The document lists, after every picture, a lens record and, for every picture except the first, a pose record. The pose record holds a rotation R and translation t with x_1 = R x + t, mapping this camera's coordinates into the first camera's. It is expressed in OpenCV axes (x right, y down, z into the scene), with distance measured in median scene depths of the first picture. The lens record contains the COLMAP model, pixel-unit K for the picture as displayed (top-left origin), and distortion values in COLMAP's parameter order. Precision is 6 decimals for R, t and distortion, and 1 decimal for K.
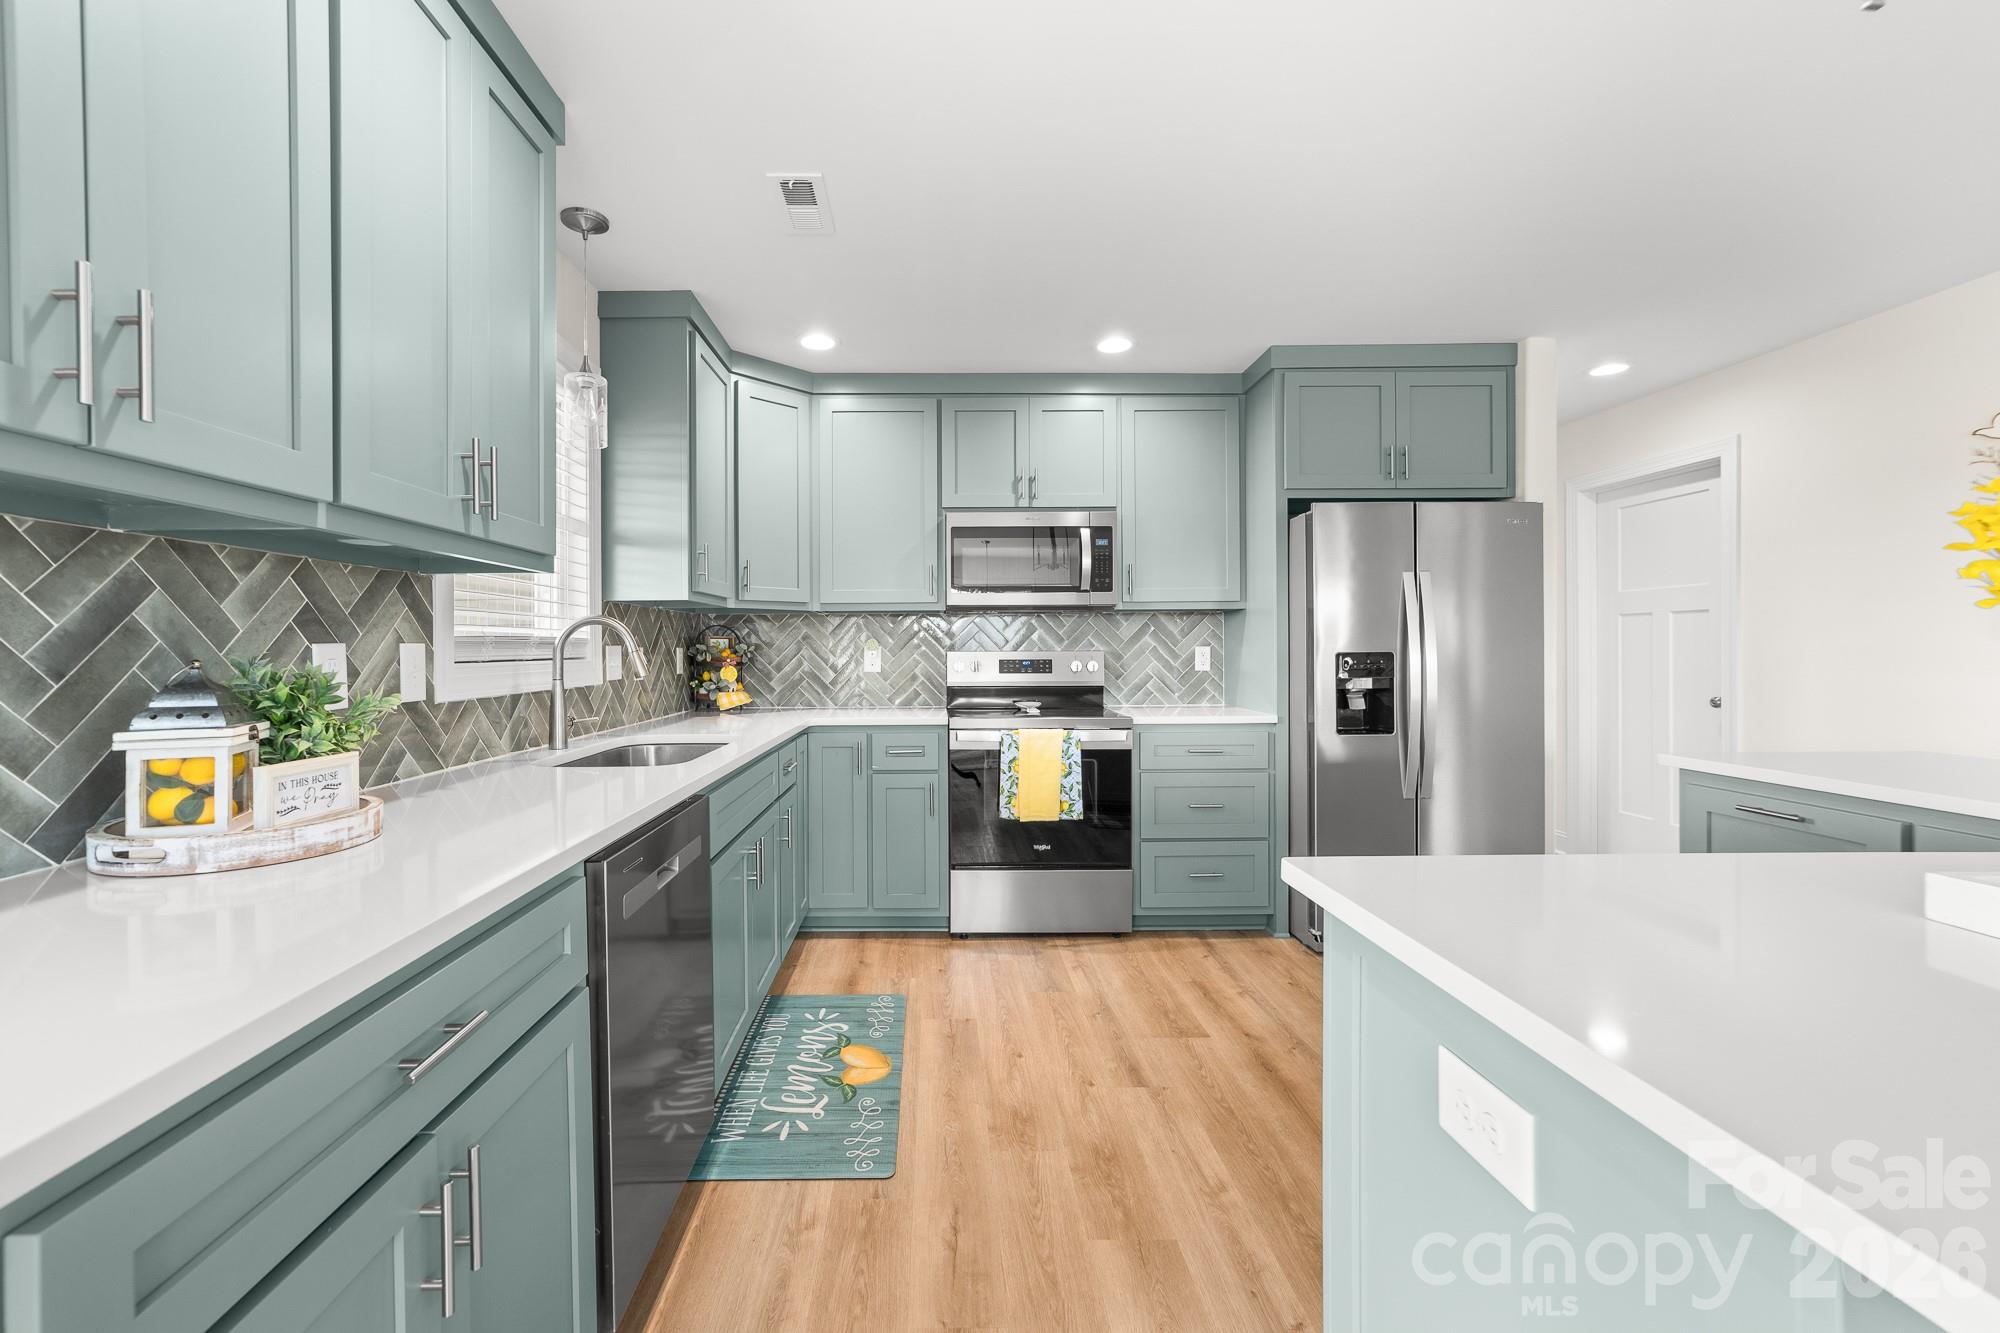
lens RADIAL K [[807.0, 0, 942.9], [0, 807.0, 650.8], [0, 0, 1]] dist [-0.008873, 0.001370]
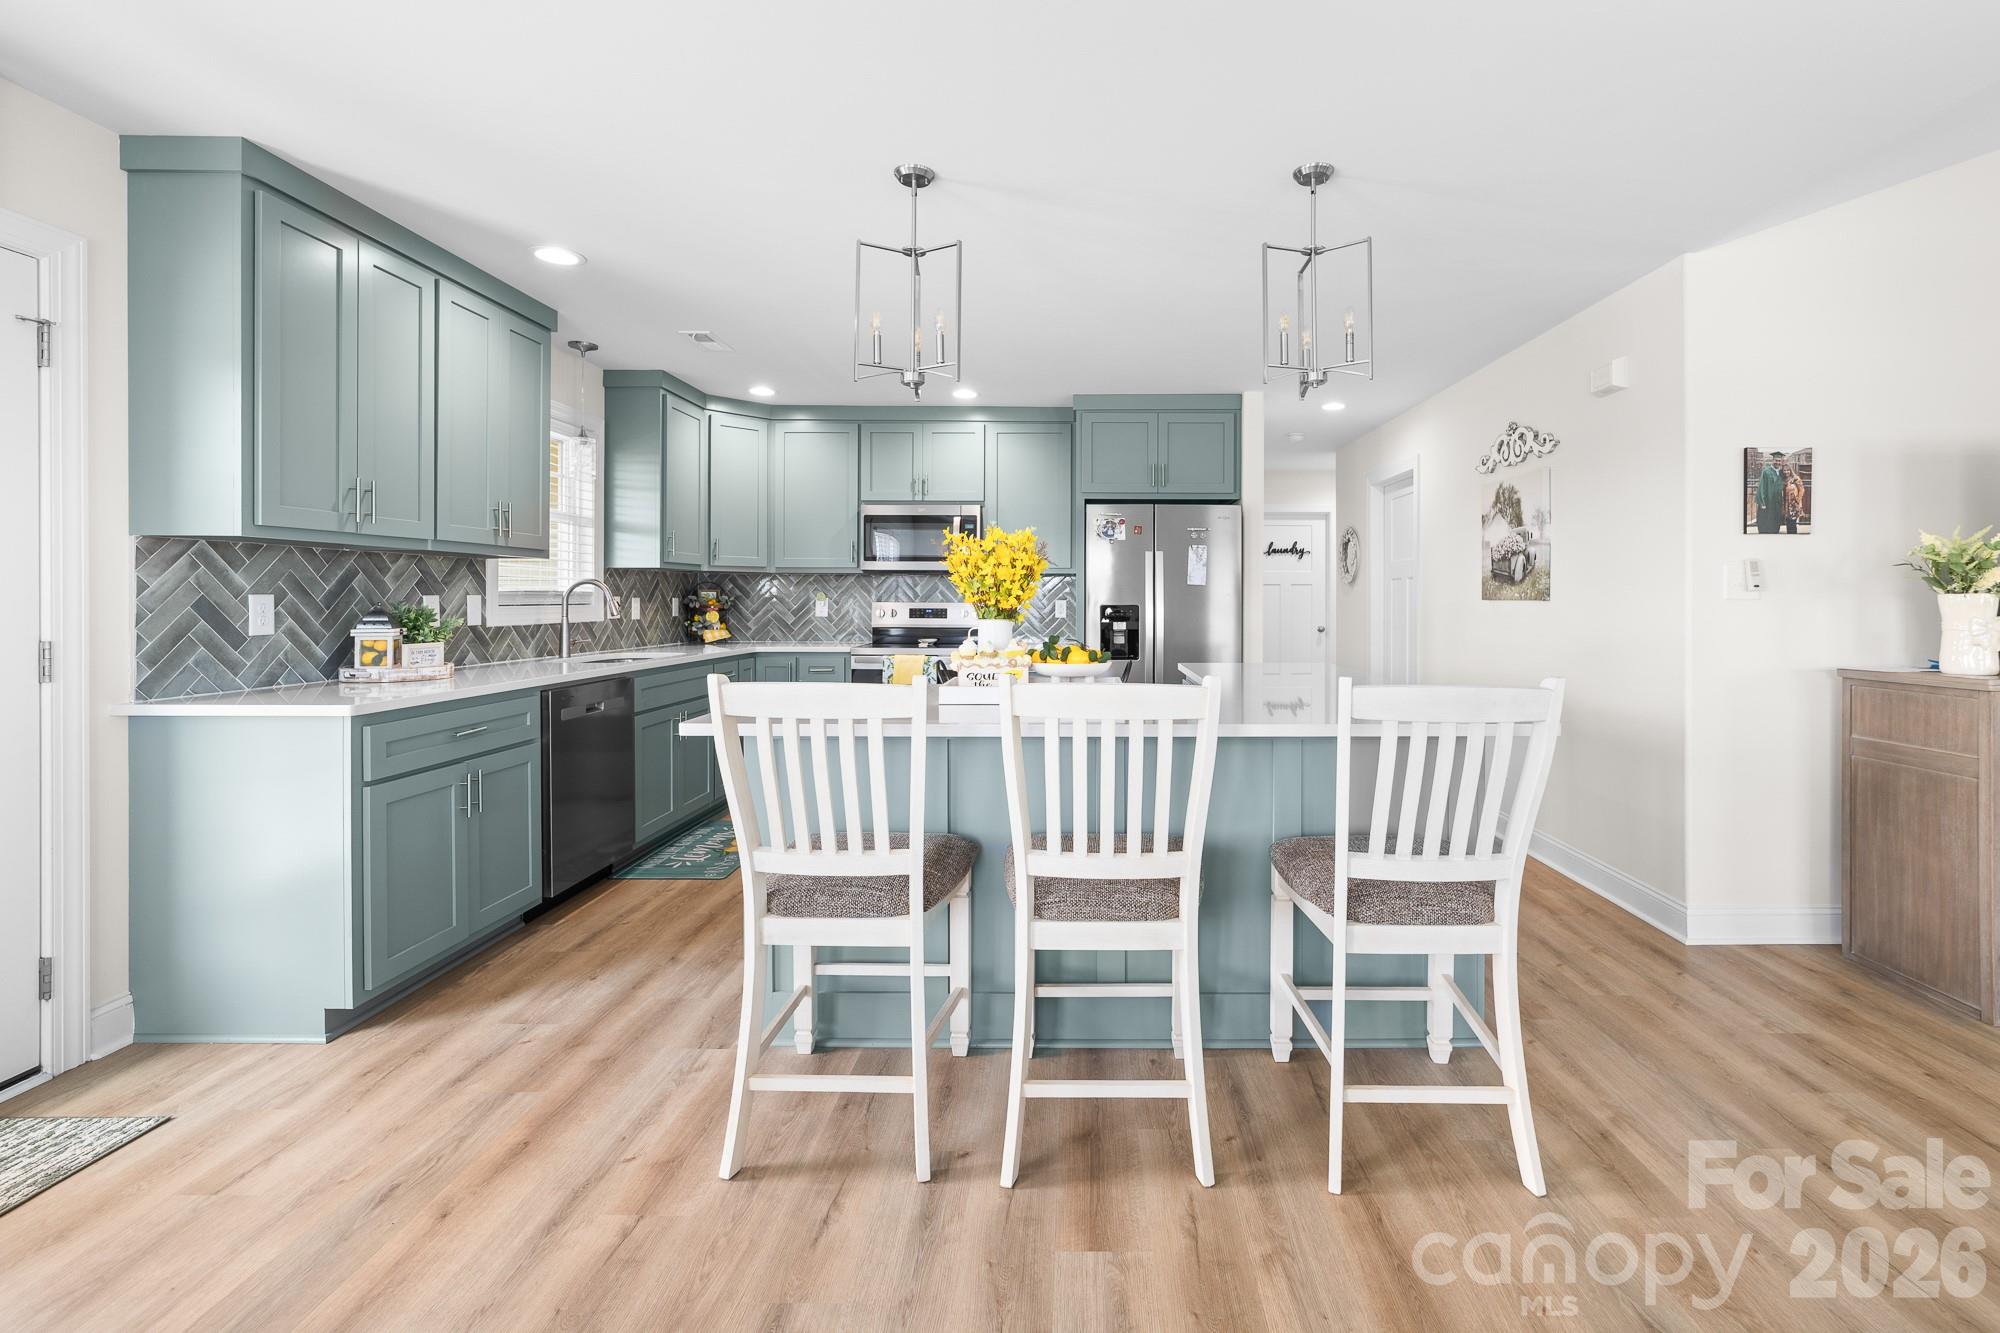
lens RADIAL K [[859.9, 0, 1077.3], [0, 859.9, 600.1], [0, 0, 1]] dist [-0.010130, 0.004669]
pose [[0.999960, 0.008782, -0.001642, 0.429808], [-0.008786, 0.999959, -0.002101, -0.003130], [0.001624, 0.002115, 0.999996, -0.572199]]
